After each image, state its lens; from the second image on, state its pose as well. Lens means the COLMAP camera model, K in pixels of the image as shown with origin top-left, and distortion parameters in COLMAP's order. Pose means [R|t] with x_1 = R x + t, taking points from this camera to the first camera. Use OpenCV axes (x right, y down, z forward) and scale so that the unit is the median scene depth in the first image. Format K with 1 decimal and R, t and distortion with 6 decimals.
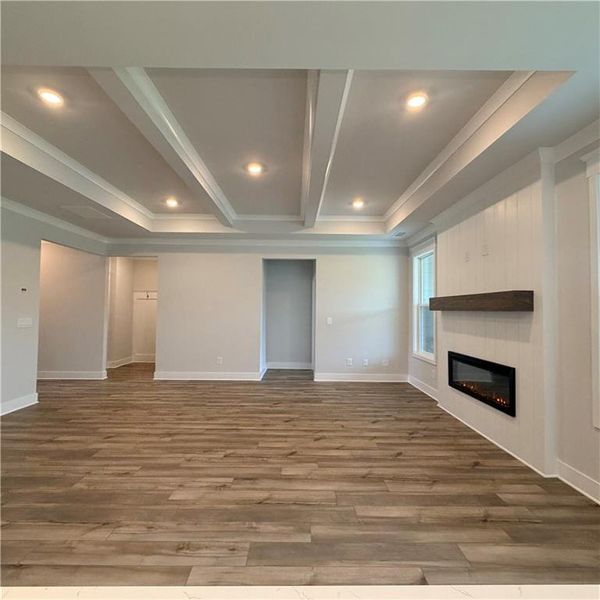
lens RADIAL K [[318.1, 0, 300.7], [0, 318.1, 302.5], [0, 0, 1]] dist [-0.004361, 0.001411]
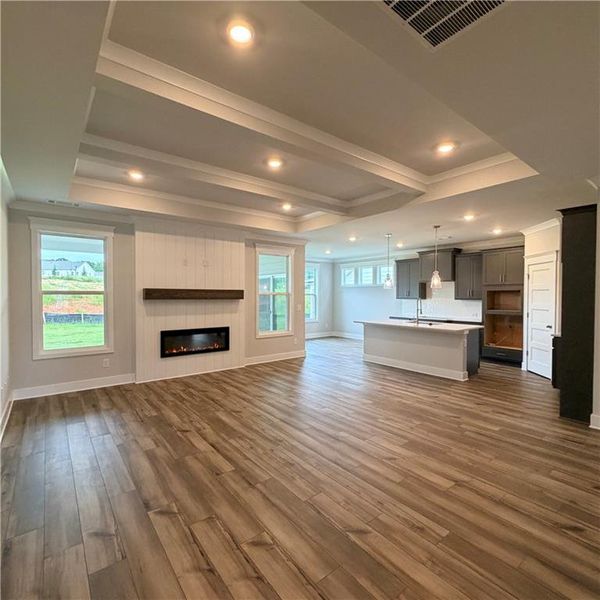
lens RADIAL K [[318.1, 0, 297.8], [0, 318.1, 299.2], [0, 0, 1]] dist [-0.004361, 0.001411]
pose [[-0.609149, -0.018928, 0.792830, -1.236376], [-0.028032, 0.999604, 0.002327, 0.010779], [-0.792560, -0.020807, -0.609439, 1.912481]]
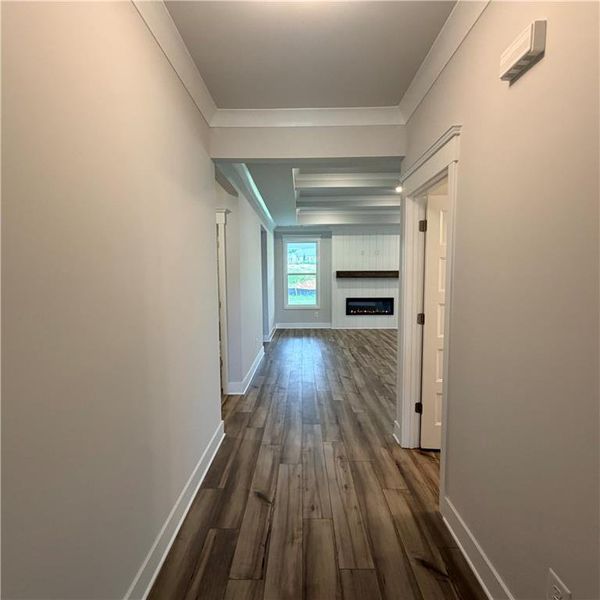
lens RADIAL K [[318.1, 0, 301.7], [0, 318.1, 297.0], [0, 0, 1]] dist [-0.004361, 0.001411]
pose [[0.013709, -0.075084, 0.997083, -2.173583], [-0.023025, 0.996889, 0.075386, 0.003744], [-0.999641, -0.023991, 0.011938, 1.790485]]
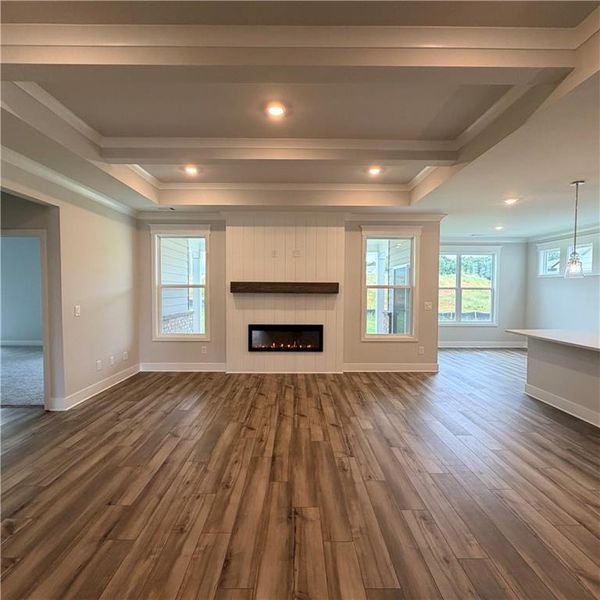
lens RADIAL K [[318.1, 0, 298.6], [0, 318.1, 299.7], [0, 0, 1]] dist [-0.004361, 0.001411]
pose [[-0.001289, -0.041496, 0.999138, -1.126307], [-0.031912, 0.998631, 0.041434, -0.006591], [-0.999490, -0.031831, -0.002612, 1.151143]]
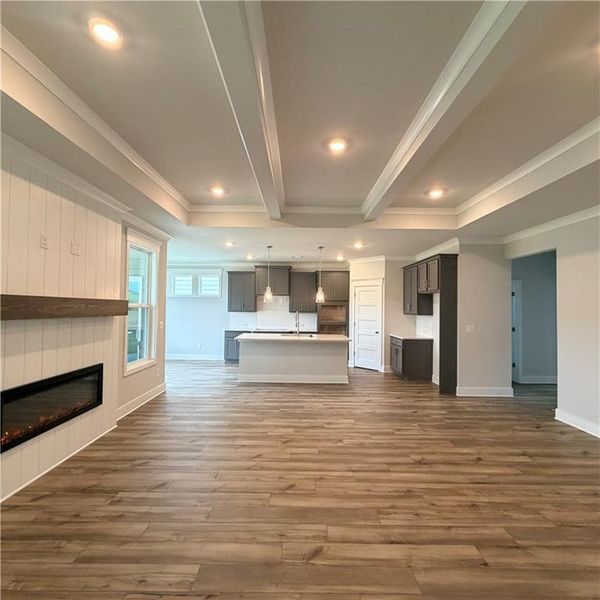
lens RADIAL K [[318.1, 0, 296.6], [0, 318.1, 301.7], [0, 0, 1]] dist [-0.004361, 0.001411]
pose [[-0.999671, -0.019017, 0.017213, -0.076391], [-0.019774, 0.998792, -0.044975, 0.014248], [-0.016337, -0.045300, -0.998840, 2.195621]]
